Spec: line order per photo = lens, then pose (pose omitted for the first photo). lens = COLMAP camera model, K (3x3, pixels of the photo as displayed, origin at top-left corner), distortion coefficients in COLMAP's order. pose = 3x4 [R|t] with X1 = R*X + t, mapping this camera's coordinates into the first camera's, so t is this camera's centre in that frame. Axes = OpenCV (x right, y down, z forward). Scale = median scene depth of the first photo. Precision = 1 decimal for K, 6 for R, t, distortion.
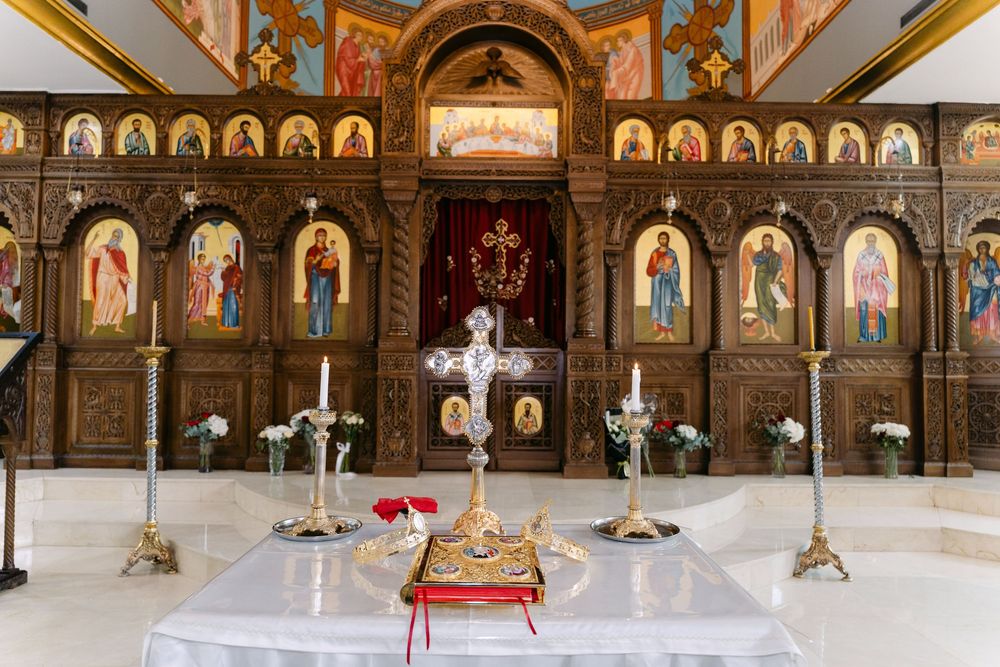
lens RADIAL K [[680.1, 0, 500.0], [0, 680.1, 333.5], [0, 0, 1]] dist [-0.005910, -0.001989]
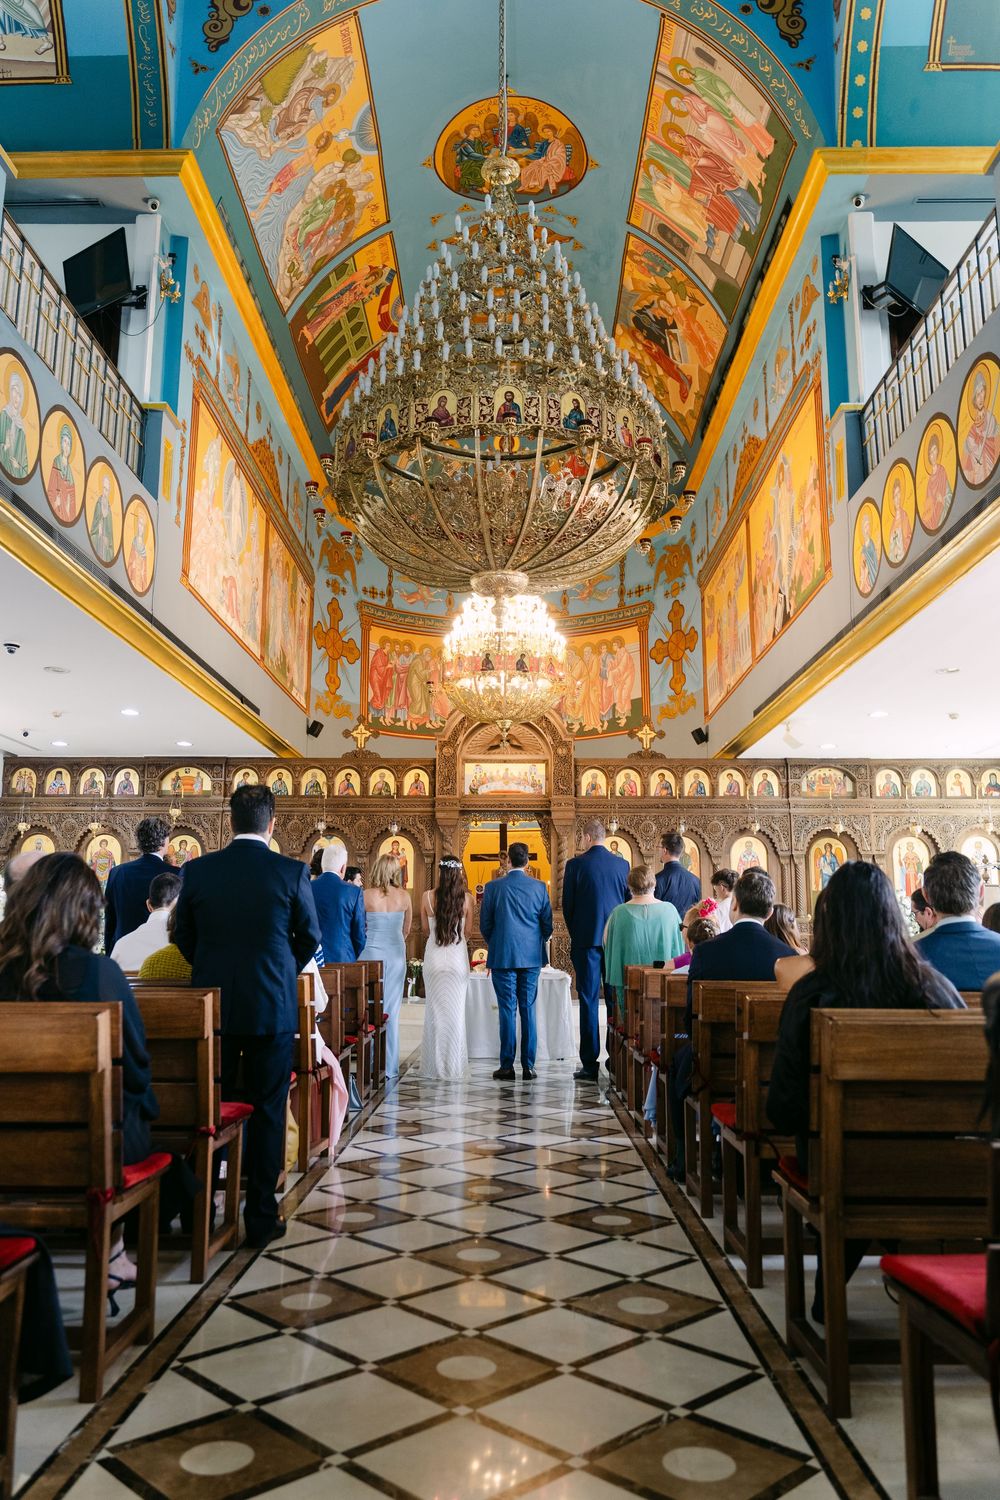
lens RADIAL K [[1067.5, 0, 500.0], [0, 1067.5, 750.0], [0, 0, 1]] dist [0.002127, -0.001494]
pose [[0.999870, -0.007562, -0.014212, 0.015175], [0.005510, 0.990245, -0.139225, -0.017106], [0.015126, 0.139128, 0.990159, -1.473486]]
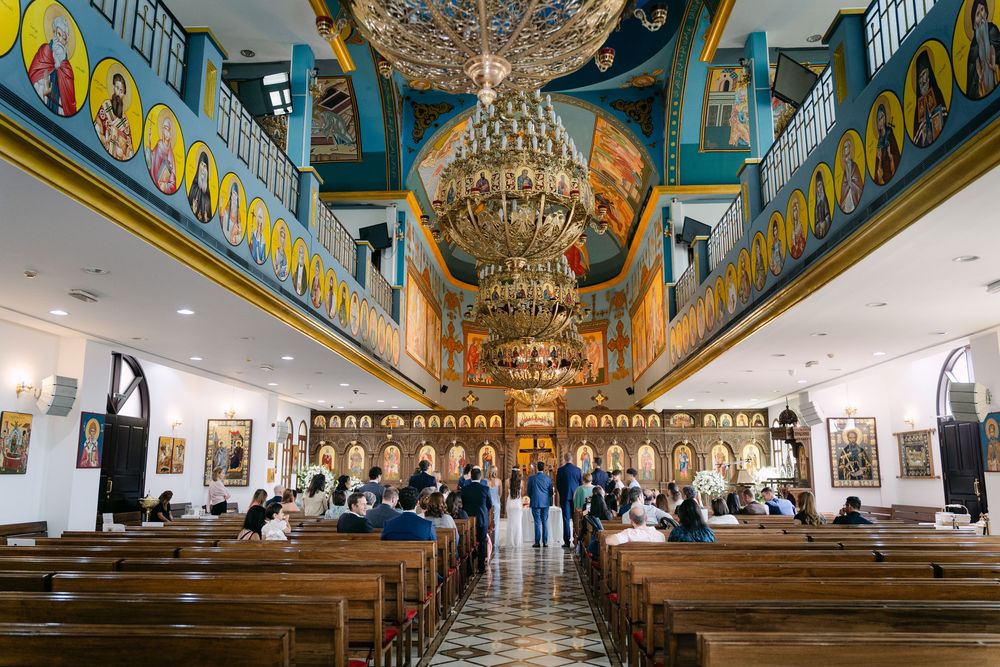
lens RADIAL K [[800.1, 0, 500.0], [0, 800.1, 333.5], [0, 0, 1]] dist [0.000313, -0.000239]
pose [[0.998338, -0.018739, -0.054495, 0.040489], [0.011085, 0.990438, -0.137509, -0.170018], [0.056551, 0.136677, 0.989000, -3.162947]]
